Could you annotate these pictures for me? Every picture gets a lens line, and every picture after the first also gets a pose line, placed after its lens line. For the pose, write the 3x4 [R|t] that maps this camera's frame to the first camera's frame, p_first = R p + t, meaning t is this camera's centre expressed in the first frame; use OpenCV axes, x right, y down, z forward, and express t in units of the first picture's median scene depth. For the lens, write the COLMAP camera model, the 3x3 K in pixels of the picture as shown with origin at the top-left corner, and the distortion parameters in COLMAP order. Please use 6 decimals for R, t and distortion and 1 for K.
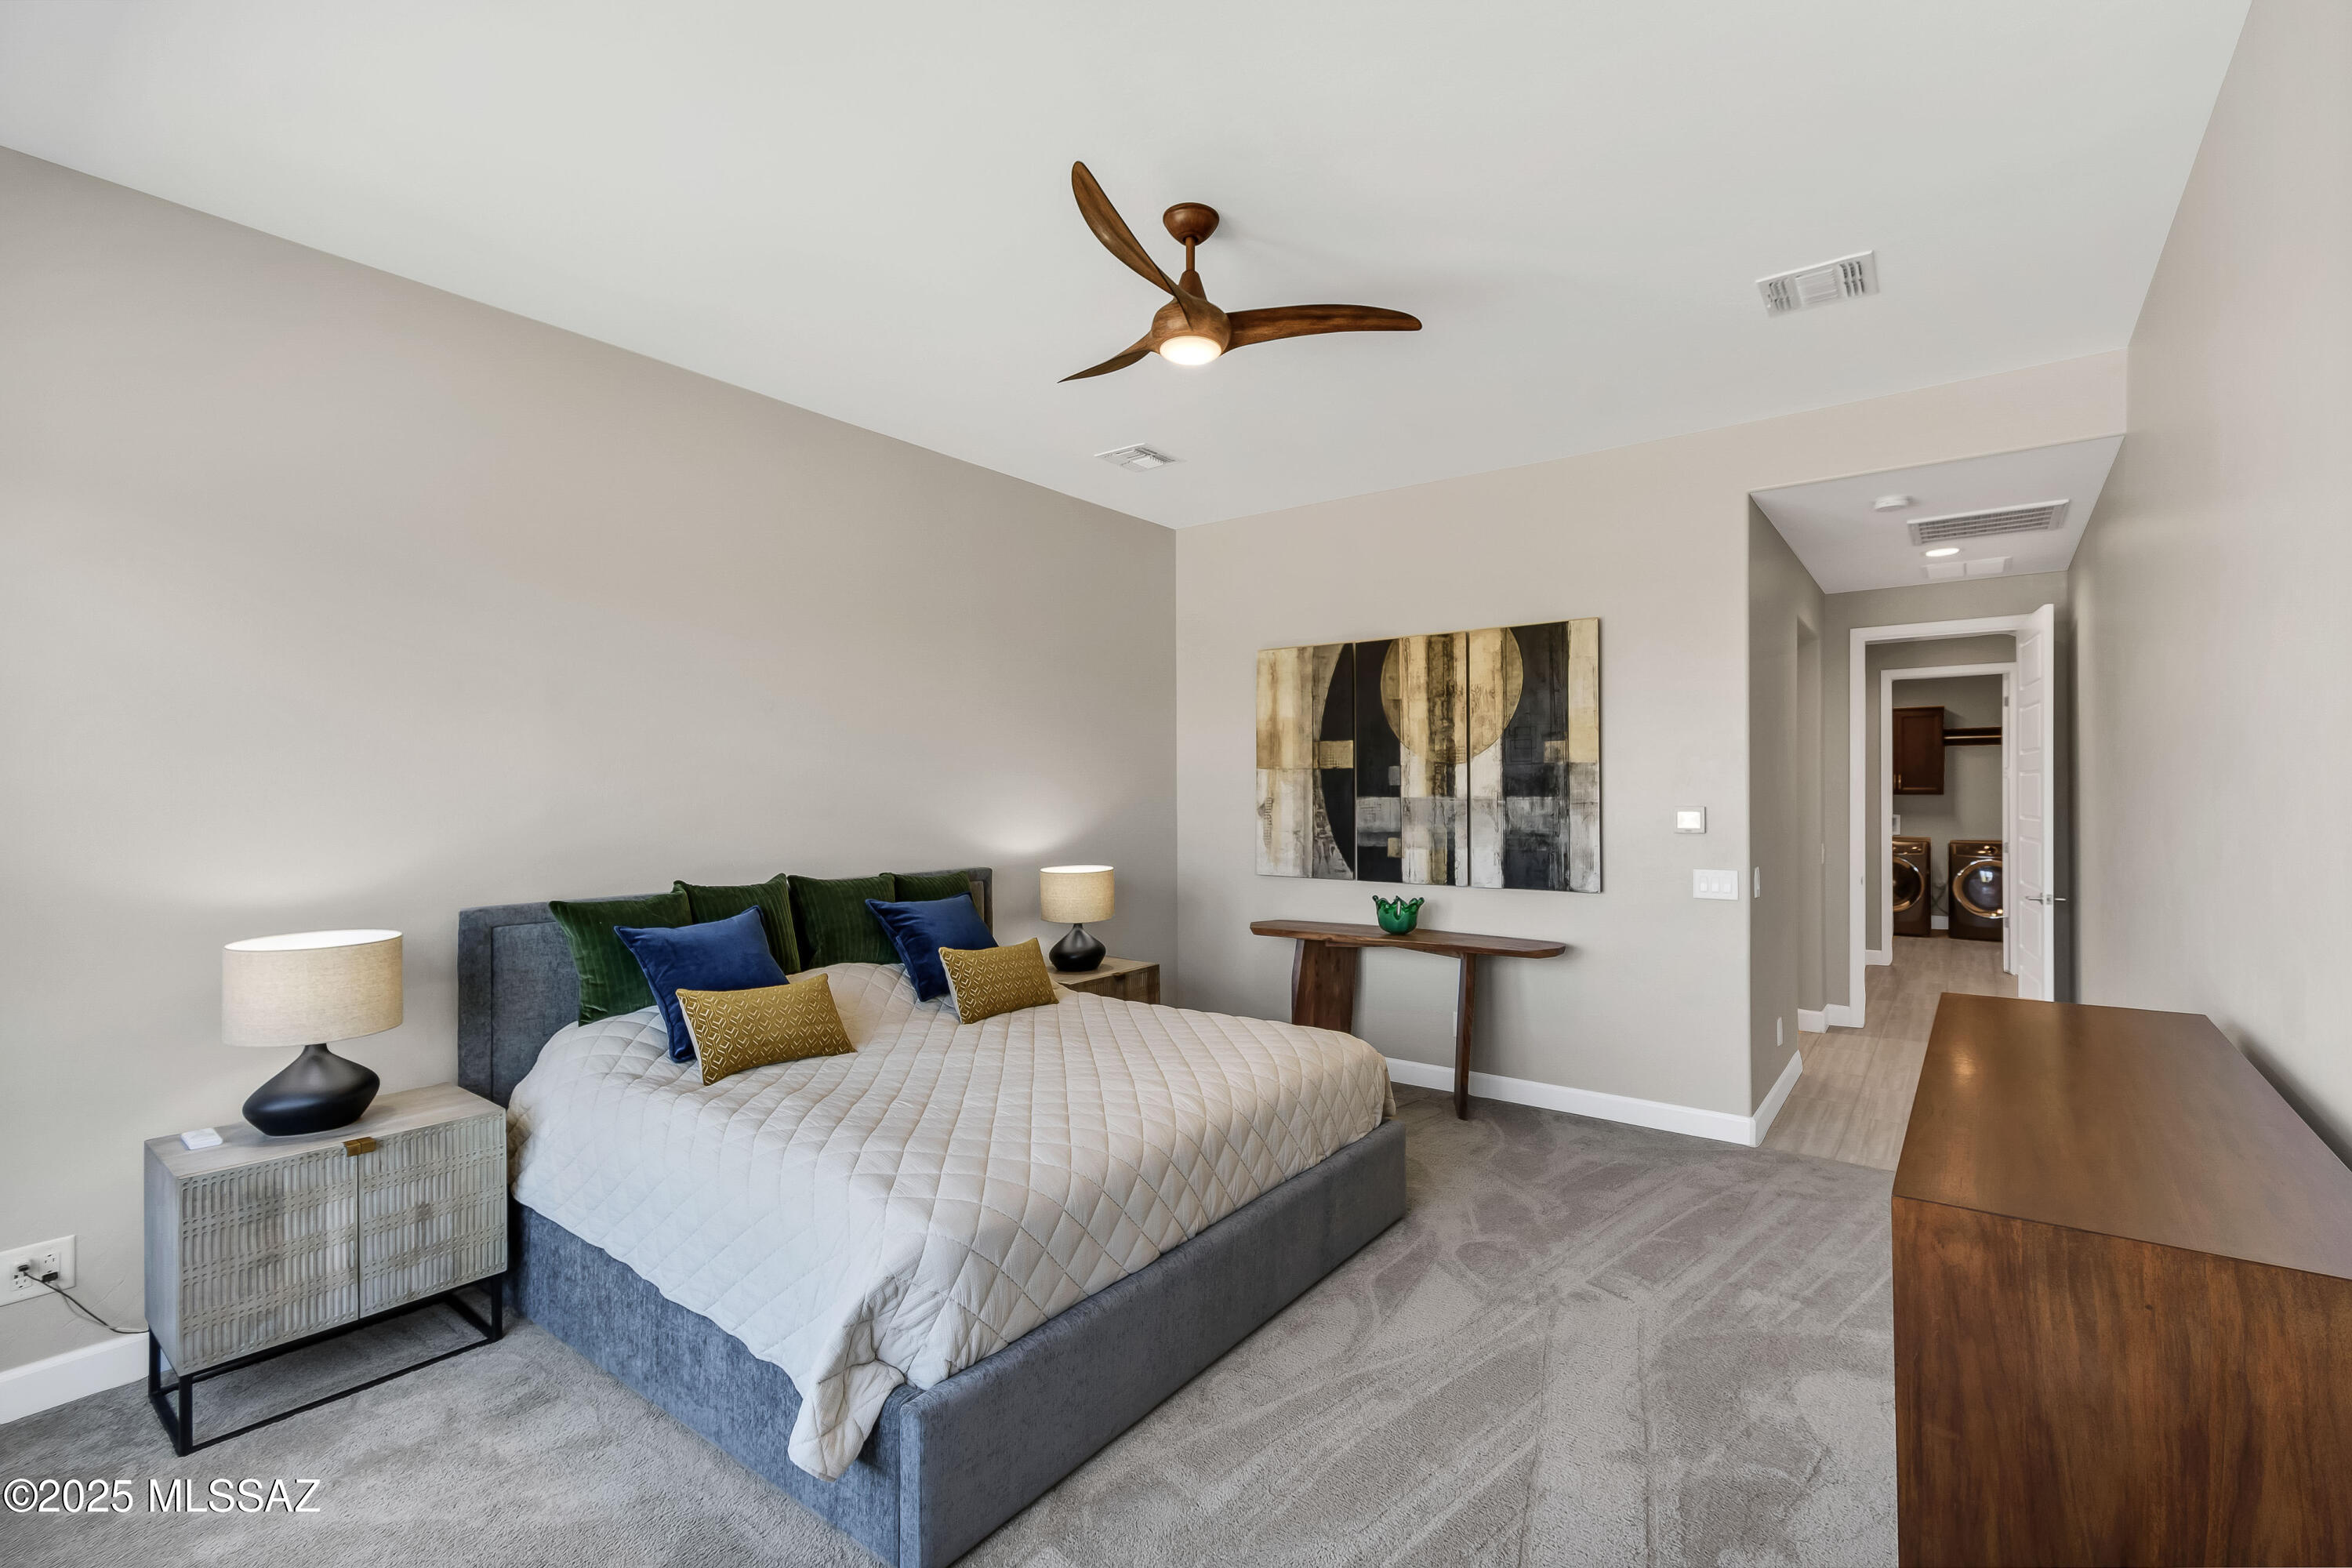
lens RADIAL K [[1049.8, 0, 1225.5], [0, 1049.8, 759.0], [0, 0, 1]] dist [0.001522, -0.000140]
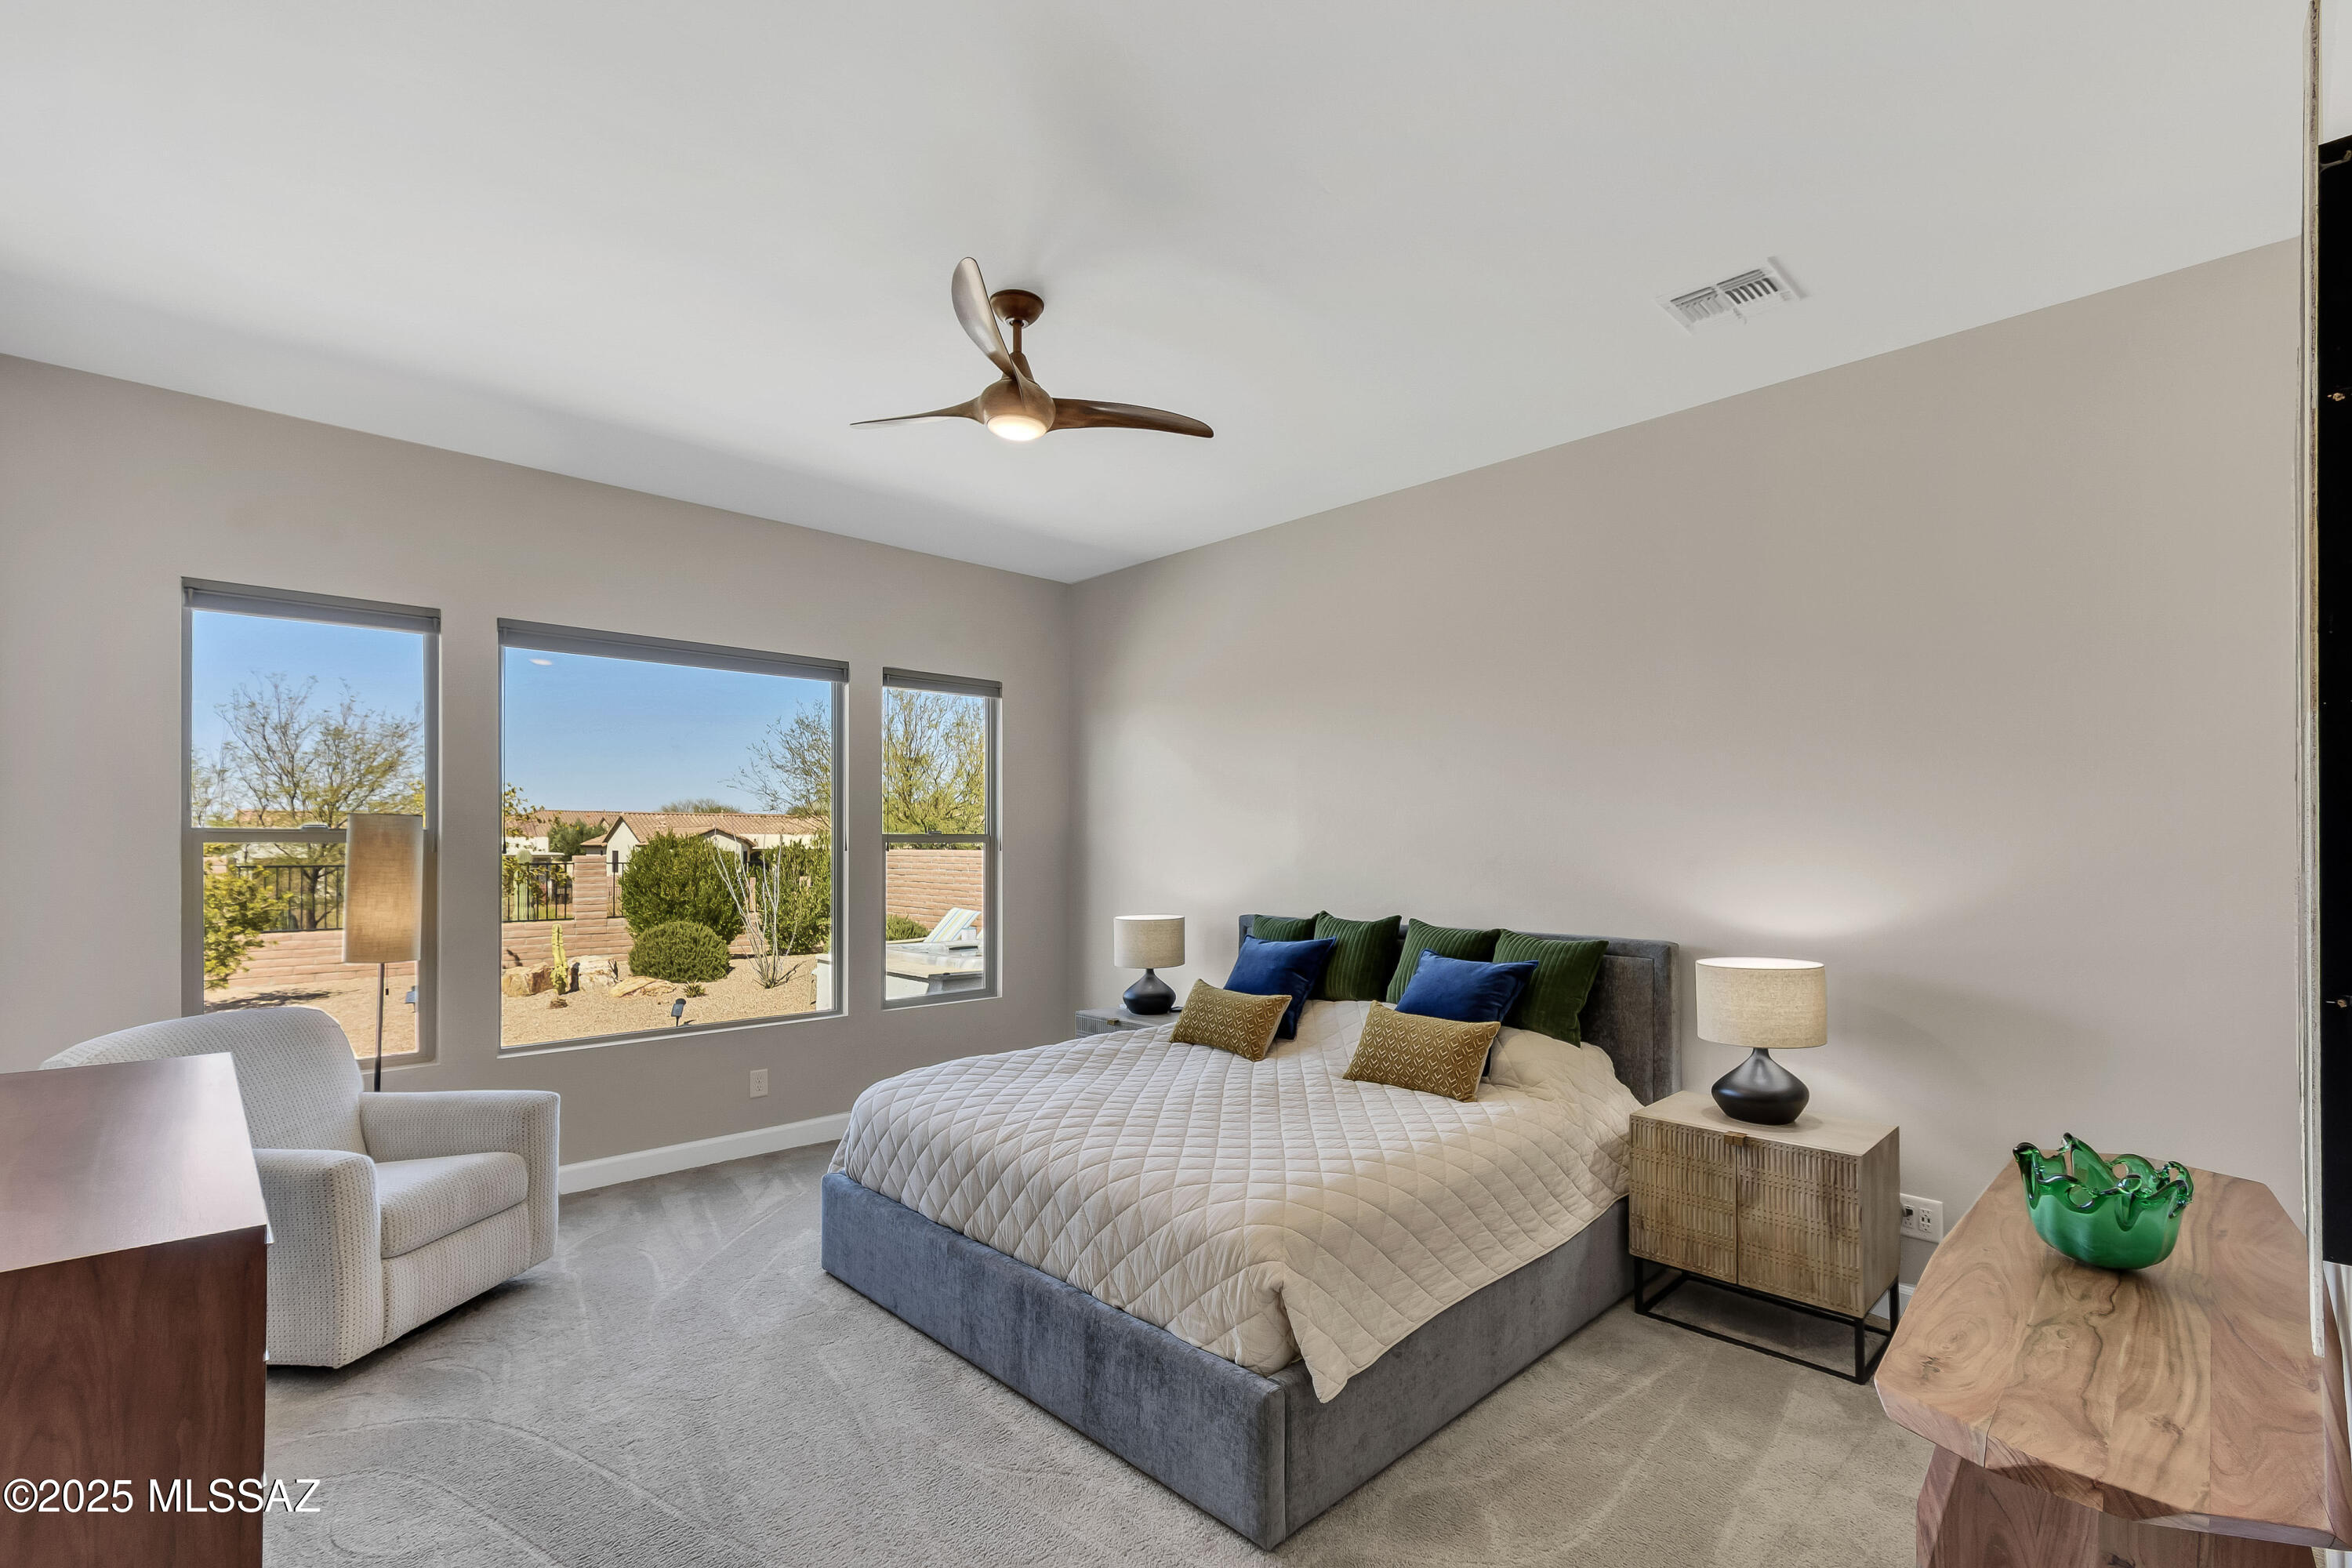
lens RADIAL K [[1062.8, 0, 1175.9], [0, 1062.8, 827.2], [0, 0, 1]] dist [0.000073, -0.000052]
pose [[-0.172162, 0.002918, -0.985064, 0.985181], [0.030821, 0.999522, -0.002426, 0.016807], [0.984586, -0.030778, -0.172170, 1.322353]]
